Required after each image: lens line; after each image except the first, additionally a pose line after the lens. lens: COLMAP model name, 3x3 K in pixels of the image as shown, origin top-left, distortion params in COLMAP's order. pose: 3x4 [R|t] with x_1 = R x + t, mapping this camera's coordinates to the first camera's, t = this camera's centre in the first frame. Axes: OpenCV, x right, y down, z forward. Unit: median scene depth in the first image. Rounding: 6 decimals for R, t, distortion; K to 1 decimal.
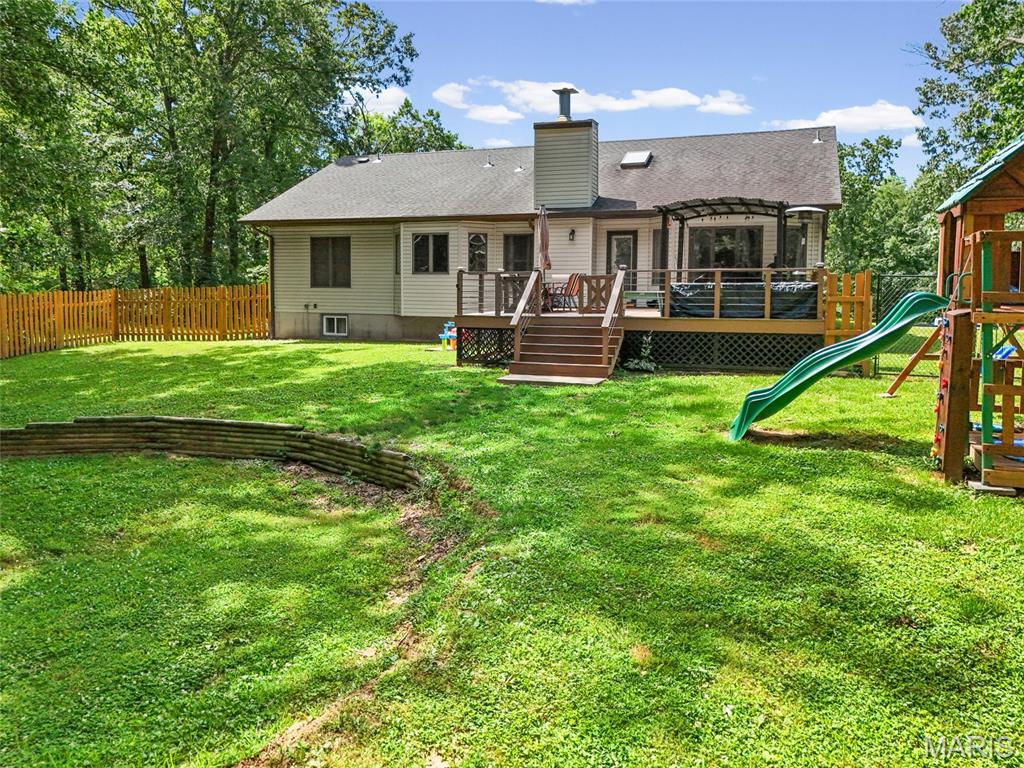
lens RADIAL K [[762.6, 0, 515.1], [0, 762.6, 336.1], [0, 0, 1]] dist [0.092785, -0.167178]
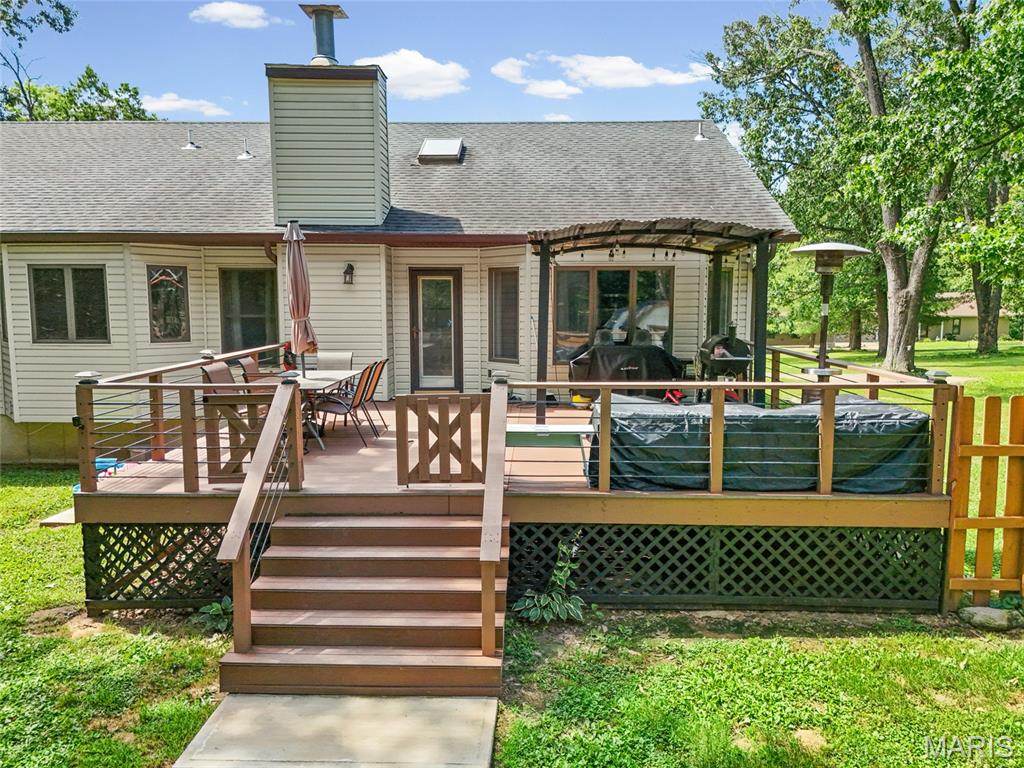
lens RADIAL K [[739.2, 0, 512.0], [0, 739.2, 384.0], [0, 0, 1]] dist [0.062075, -0.046637]
pose [[0.946940, -0.040706, 0.318824, 0.010261], [0.024571, 0.998213, 0.054471, -0.074138], [-0.320471, -0.043747, 0.946248, 0.415239]]
